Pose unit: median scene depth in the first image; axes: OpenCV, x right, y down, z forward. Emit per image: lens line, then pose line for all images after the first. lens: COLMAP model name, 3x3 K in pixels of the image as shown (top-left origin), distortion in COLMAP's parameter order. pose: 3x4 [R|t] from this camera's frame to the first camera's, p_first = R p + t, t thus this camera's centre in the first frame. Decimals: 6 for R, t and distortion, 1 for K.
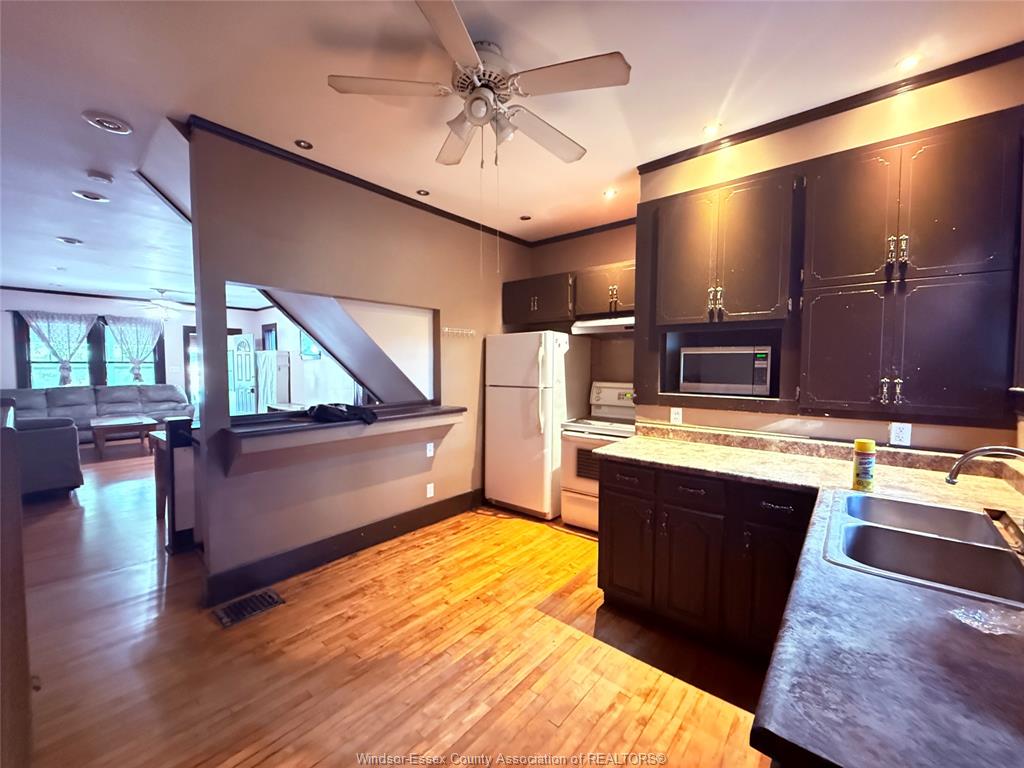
lens RADIAL K [[411.6, 0, 512.6], [0, 411.6, 383.0], [0, 0, 1]] dist [0.003493, 0.000385]
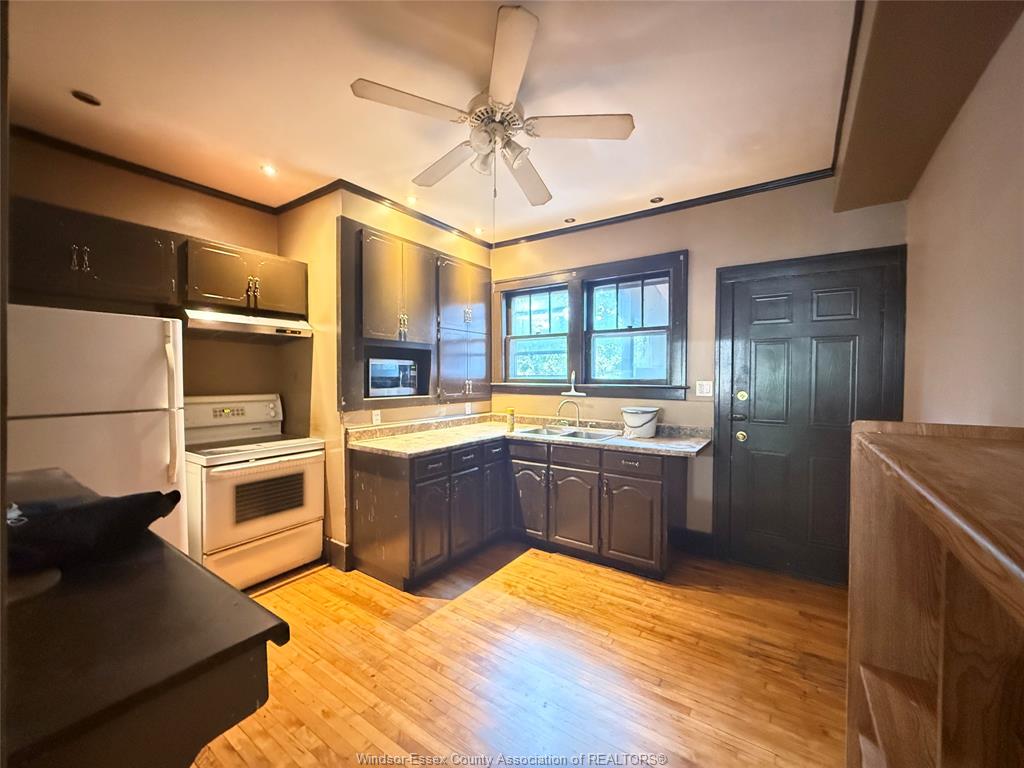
lens RADIAL K [[411.6, 0, 513.3], [0, 411.6, 381.5], [0, 0, 1]] dist [0.003493, 0.000385]
pose [[-0.097357, -0.017404, 0.995097, -0.850284], [0.042312, 0.998871, 0.021609, -0.031578], [-0.994350, 0.044208, -0.096511, 0.775292]]
